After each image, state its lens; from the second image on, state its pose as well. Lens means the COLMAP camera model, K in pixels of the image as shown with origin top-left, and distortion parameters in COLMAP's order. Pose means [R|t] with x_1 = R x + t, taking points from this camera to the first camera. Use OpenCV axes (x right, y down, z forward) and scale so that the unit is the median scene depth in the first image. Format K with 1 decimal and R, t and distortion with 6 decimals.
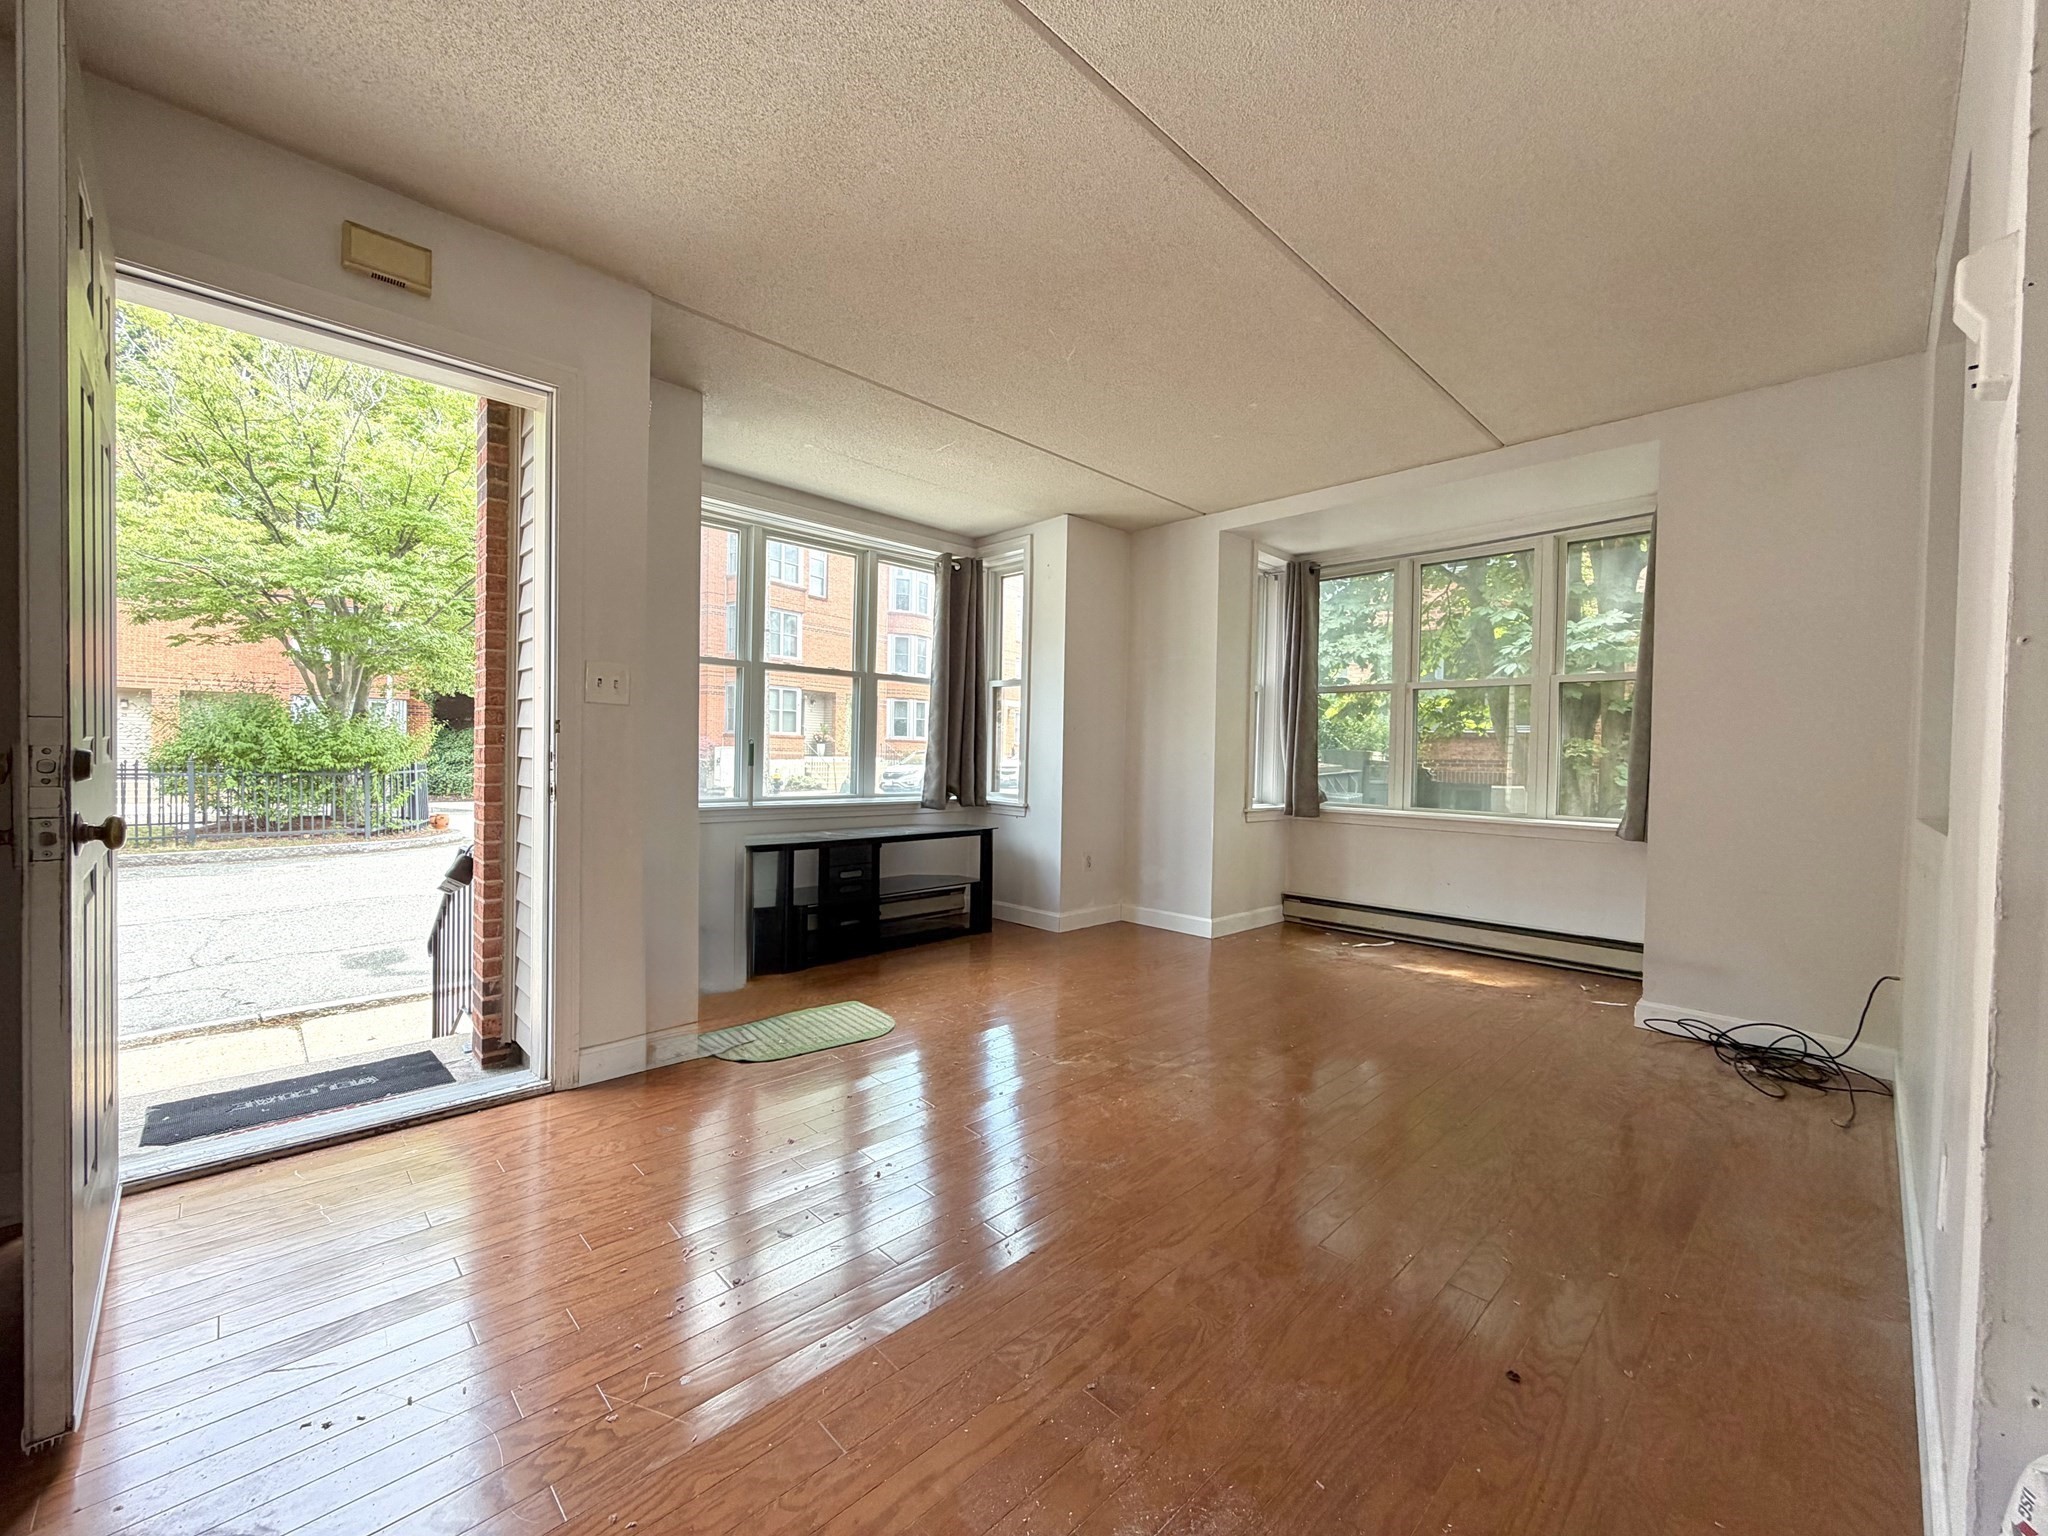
lens RADIAL K [[854.0, 0, 1011.3], [0, 854.0, 767.1], [0, 0, 1]] dist [0.001555, 0.000127]
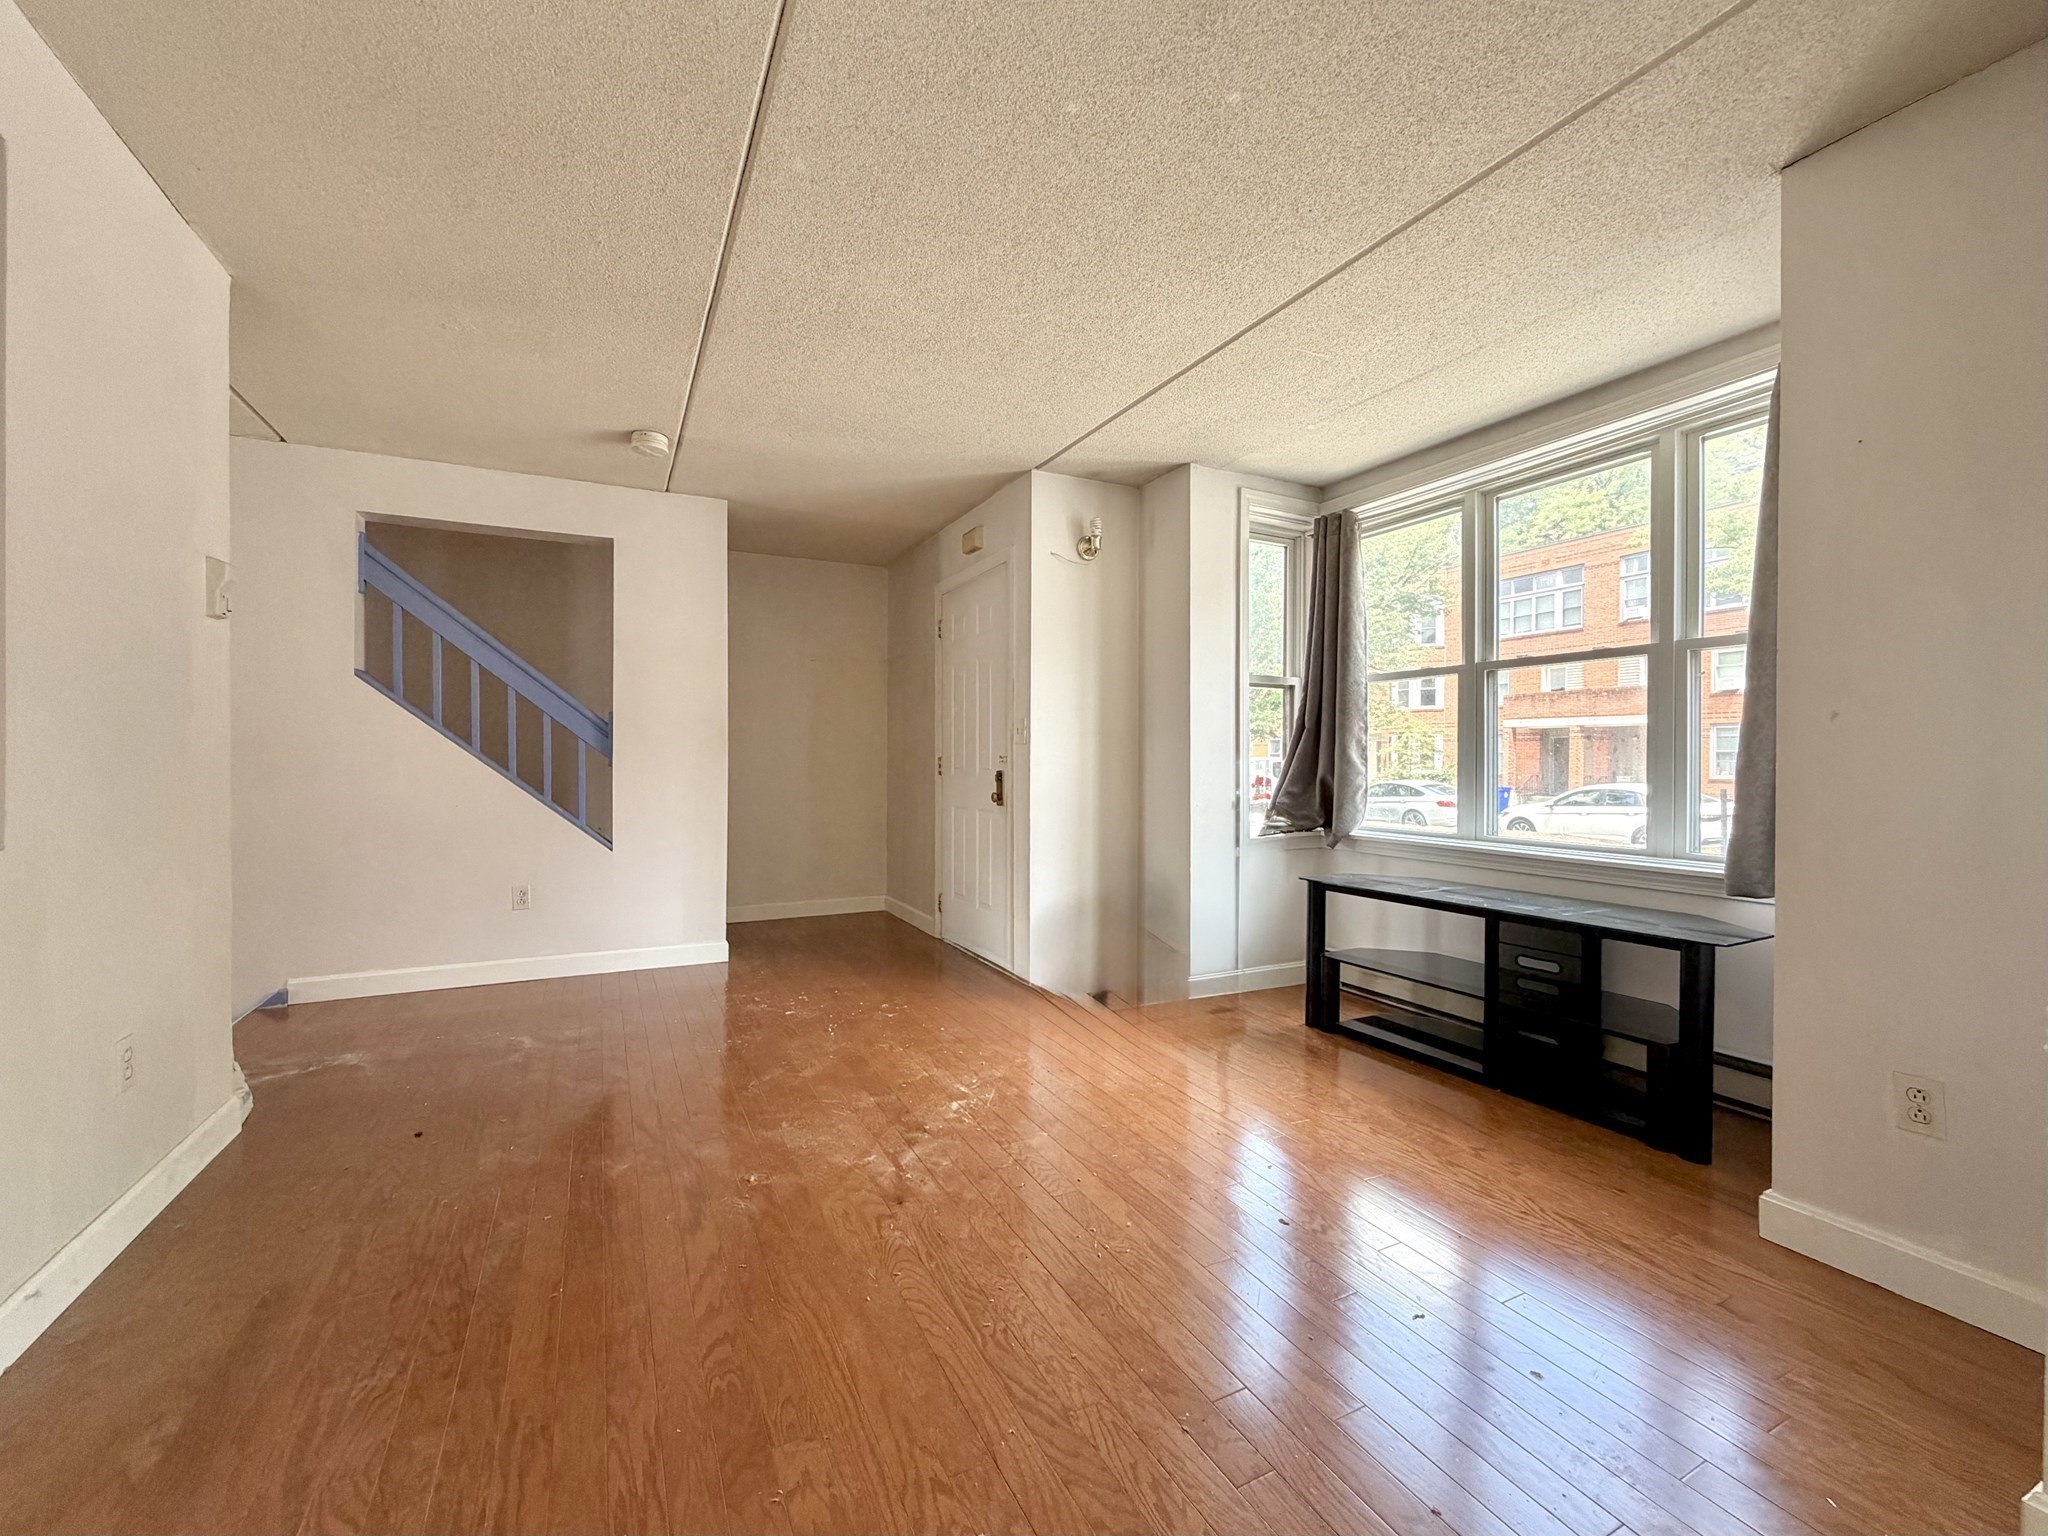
lens RADIAL K [[854.0, 0, 1011.3], [0, 854.0, 767.1], [0, 0, 1]] dist [0.001555, 0.000127]
pose [[-0.329052, -0.009598, -0.944263, 0.575547], [-0.027551, 0.999620, -0.000559, -0.014572], [0.943910, 0.025832, -0.329191, 0.842963]]
